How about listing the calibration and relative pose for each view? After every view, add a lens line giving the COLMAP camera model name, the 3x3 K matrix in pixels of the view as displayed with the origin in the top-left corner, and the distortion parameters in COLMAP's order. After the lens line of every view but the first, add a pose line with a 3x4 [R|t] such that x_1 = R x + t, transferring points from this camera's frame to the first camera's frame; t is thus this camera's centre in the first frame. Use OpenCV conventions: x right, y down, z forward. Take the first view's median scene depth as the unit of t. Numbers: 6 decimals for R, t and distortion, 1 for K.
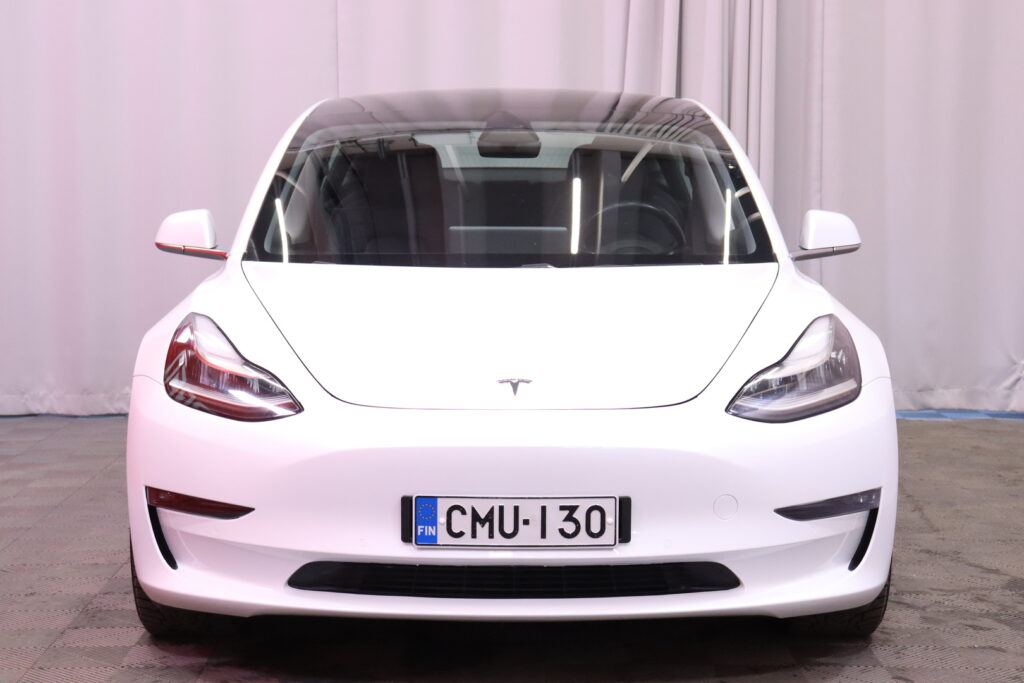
lens RADIAL K [[2159.7, 0, 512.9], [0, 2159.7, 341.5], [0, 0, 1]] dist [-0.040261, 0.000000]
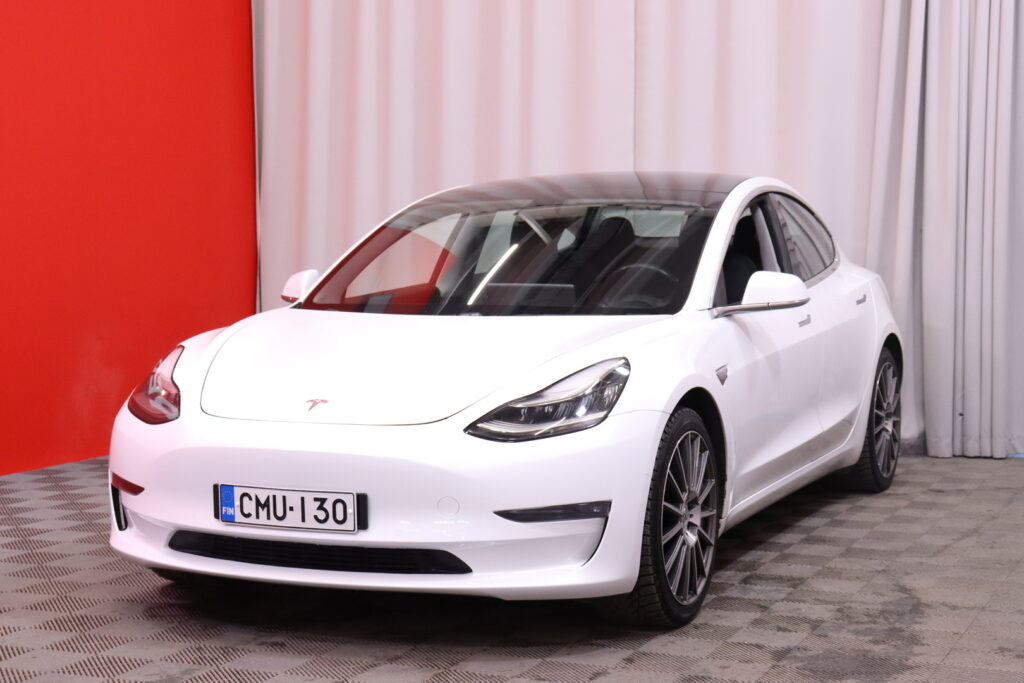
lens RADIAL K [[1790.0, 0, 516.6], [0, 1790.0, 344.0], [0, 0, 1]] dist [0.018178, 0.000000]
pose [[0.910621, 0.019826, -0.412766, 0.572188], [-0.028614, 0.999476, -0.015119, -0.003259], [0.412250, 0.025578, 0.910712, 0.068645]]
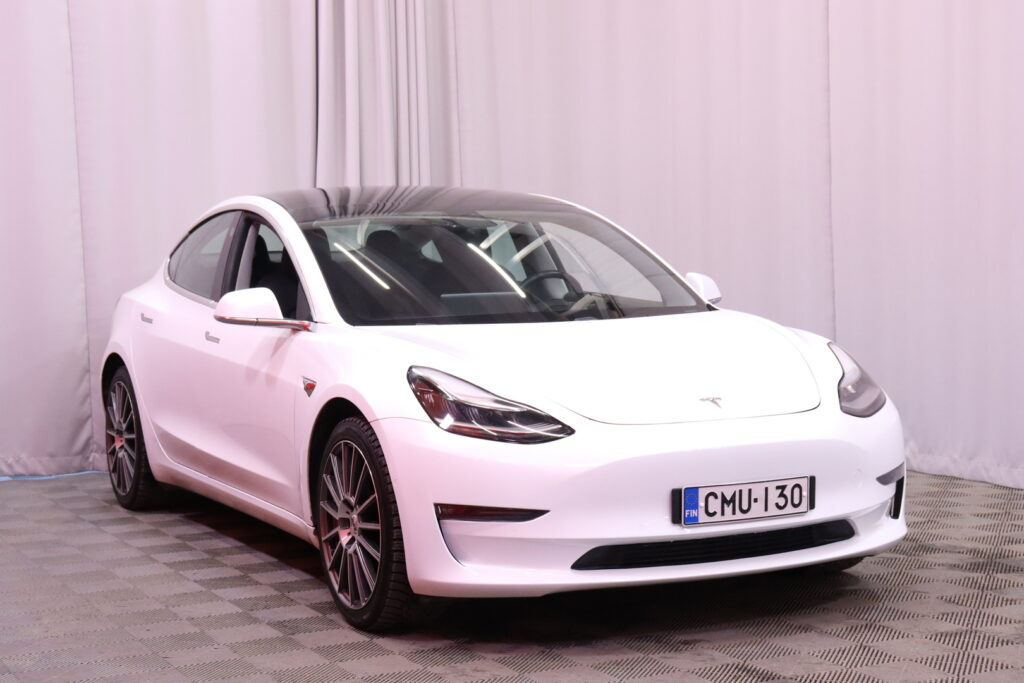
lens RADIAL K [[1790.0, 0, 513.8], [0, 1790.0, 342.6], [0, 0, 1]] dist [0.018178, 0.000000]
pose [[0.904732, -0.050902, 0.422930, -0.601213], [0.063965, 0.997812, -0.016741, -0.006218], [-0.421152, 0.042198, 0.906008, 0.038265]]
